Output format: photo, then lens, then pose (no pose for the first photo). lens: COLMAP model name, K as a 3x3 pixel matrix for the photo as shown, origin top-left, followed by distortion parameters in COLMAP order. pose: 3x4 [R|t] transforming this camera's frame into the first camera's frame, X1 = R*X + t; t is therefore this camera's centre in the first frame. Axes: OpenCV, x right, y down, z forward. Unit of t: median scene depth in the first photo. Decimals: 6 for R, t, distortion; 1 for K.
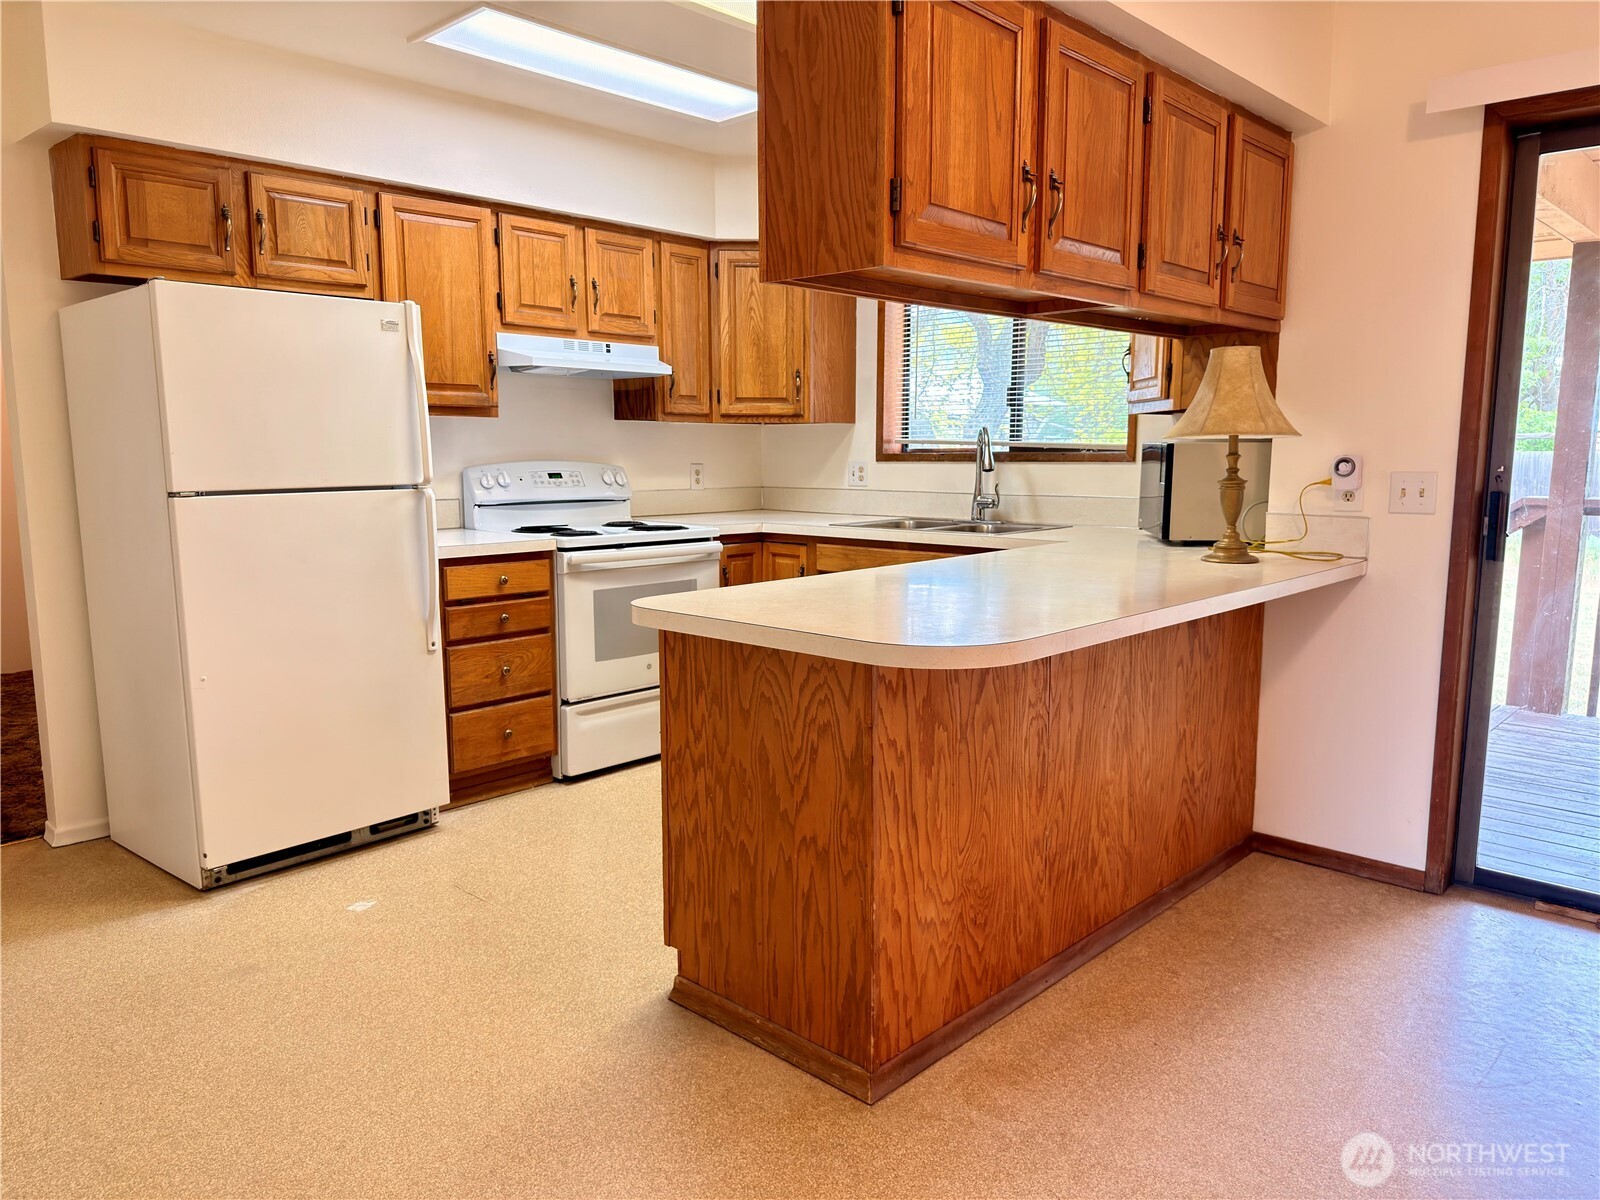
lens RADIAL K [[1111.3, 0, 801.1], [0, 1111.3, 599.9], [0, 0, 1]] dist [0.086222, -0.039963]
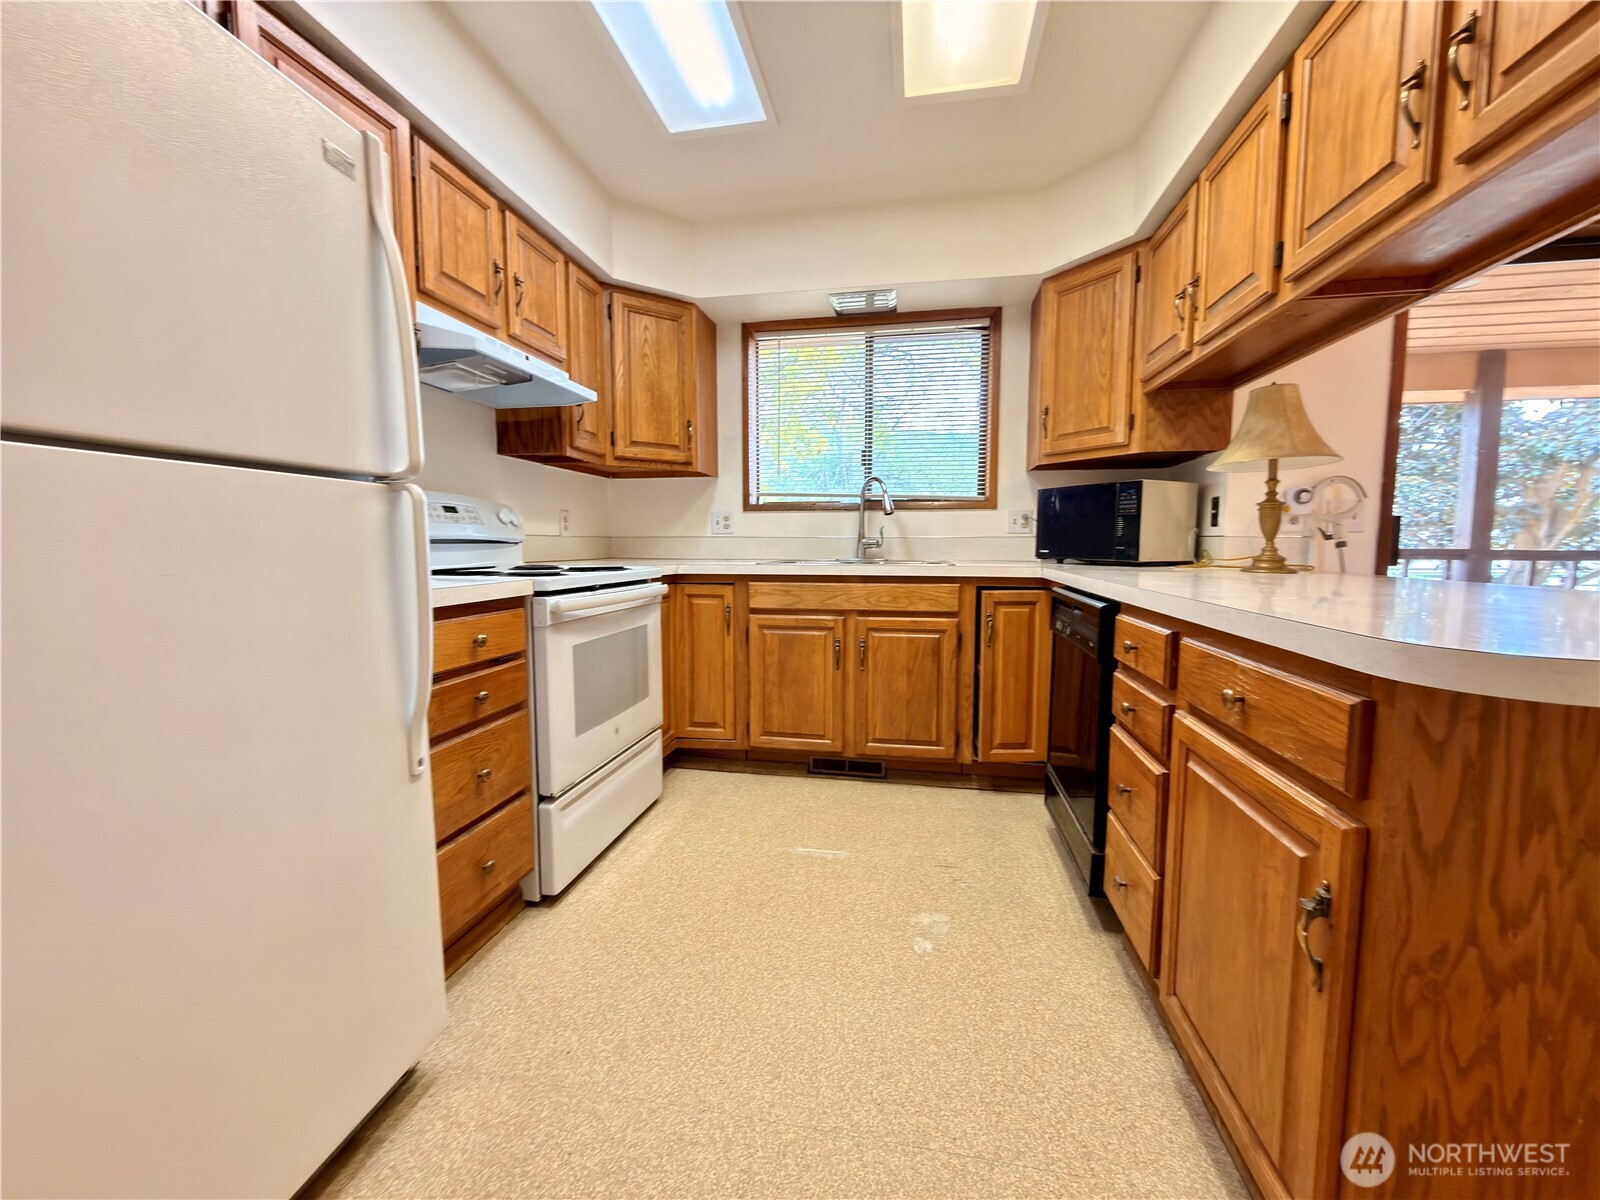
lens RADIAL K [[637.1, 0, 799.2], [0, 637.1, 594.1], [0, 0, 1]] dist [-0.000415, -0.000190]
pose [[0.844506, -0.040068, 0.534045, -0.271414], [0.070035, 0.996896, -0.035954, -0.016241], [-0.530947, 0.067765, 0.844691, 0.506412]]
